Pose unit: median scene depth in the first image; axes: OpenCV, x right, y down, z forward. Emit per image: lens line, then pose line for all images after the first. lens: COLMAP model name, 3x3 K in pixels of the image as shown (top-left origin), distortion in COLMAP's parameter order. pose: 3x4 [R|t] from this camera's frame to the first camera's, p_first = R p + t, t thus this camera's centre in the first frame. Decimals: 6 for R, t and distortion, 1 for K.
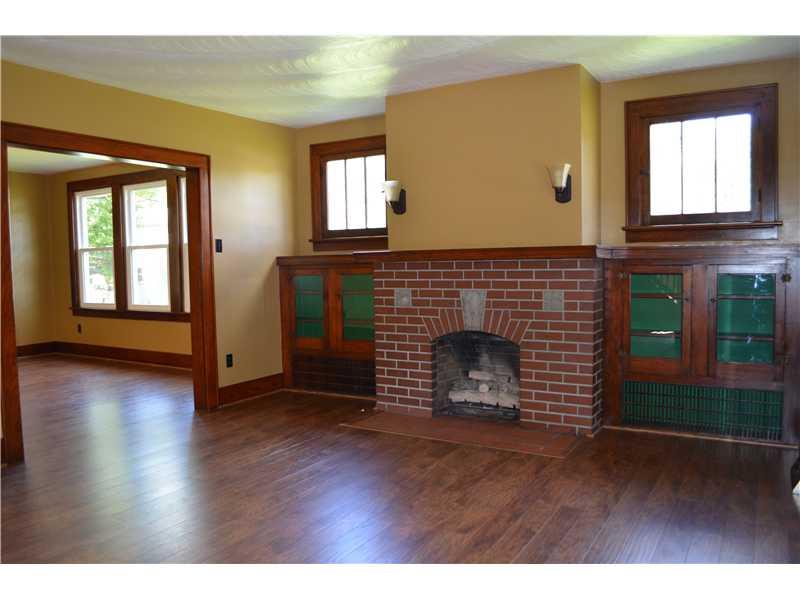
lens RADIAL K [[636.6, 0, 402.1], [0, 636.6, 297.5], [0, 0, 1]] dist [-0.055114, -0.000320]
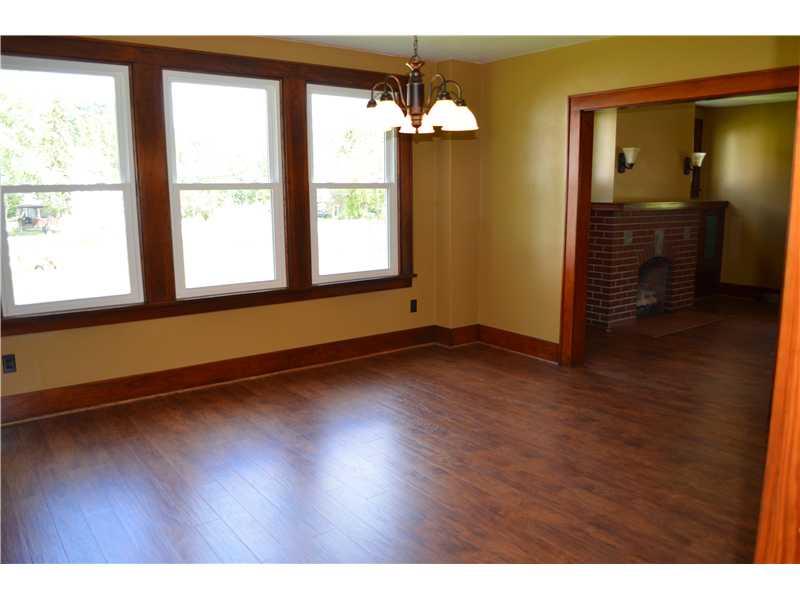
lens RADIAL K [[636.6, 0, 397.5], [0, 636.6, 296.0], [0, 0, 1]] dist [-0.055114, -0.000320]
pose [[0.383068, -0.136274, 0.913613, -1.373928], [0.043253, 0.990619, 0.129625, -0.069074], [-0.922707, -0.010138, 0.385369, 0.923483]]
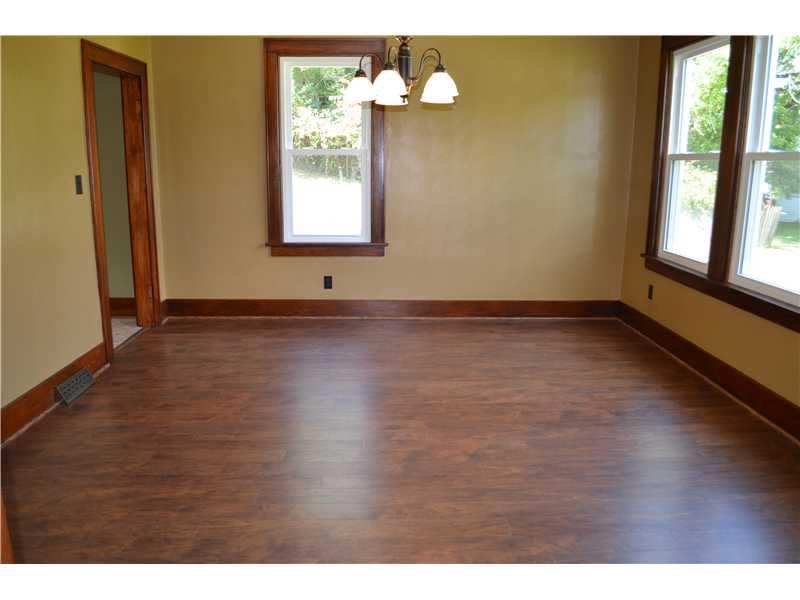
lens RADIAL K [[636.6, 0, 397.6], [0, 636.6, 303.9], [0, 0, 1]] dist [-0.055114, -0.000320]
pose [[0.525319, 0.215311, -0.823214, -0.247110], [-0.071402, 0.975199, 0.209498, -0.072690], [0.847905, -0.051274, 0.527664, 0.785561]]
